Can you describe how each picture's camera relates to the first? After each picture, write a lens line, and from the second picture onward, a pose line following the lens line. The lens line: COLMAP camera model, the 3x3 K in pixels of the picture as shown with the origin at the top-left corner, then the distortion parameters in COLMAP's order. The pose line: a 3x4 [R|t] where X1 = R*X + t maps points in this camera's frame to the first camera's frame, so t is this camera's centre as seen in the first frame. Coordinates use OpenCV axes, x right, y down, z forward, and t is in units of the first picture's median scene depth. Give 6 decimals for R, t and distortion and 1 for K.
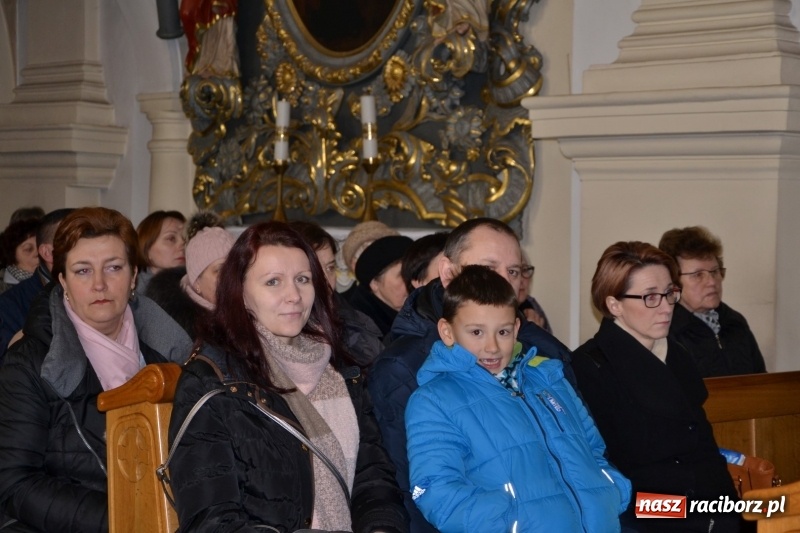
lens RADIAL K [[1820.6, 0, 380.3], [0, 1820.6, 266.0], [0, 0, 1]] dist [0.021456, 0.192292]
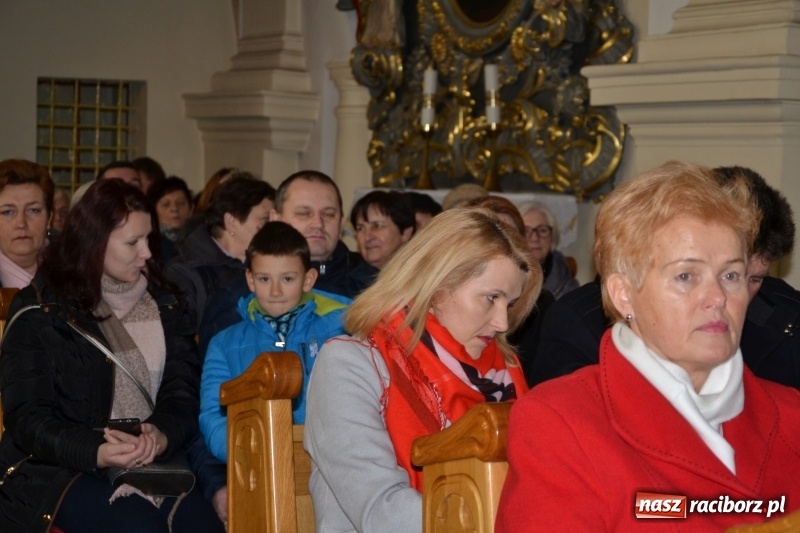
lens RADIAL K [[1866.9, 0, 400.0], [0, 1866.9, 266.5], [0, 0, 1]] dist [0.092126, 0.111524]
pose [[0.976796, 0.025030, -0.212704, 0.171948], [-0.021931, 0.999616, 0.016919, 0.005779], [0.213046, -0.011861, 0.976970, -0.066956]]
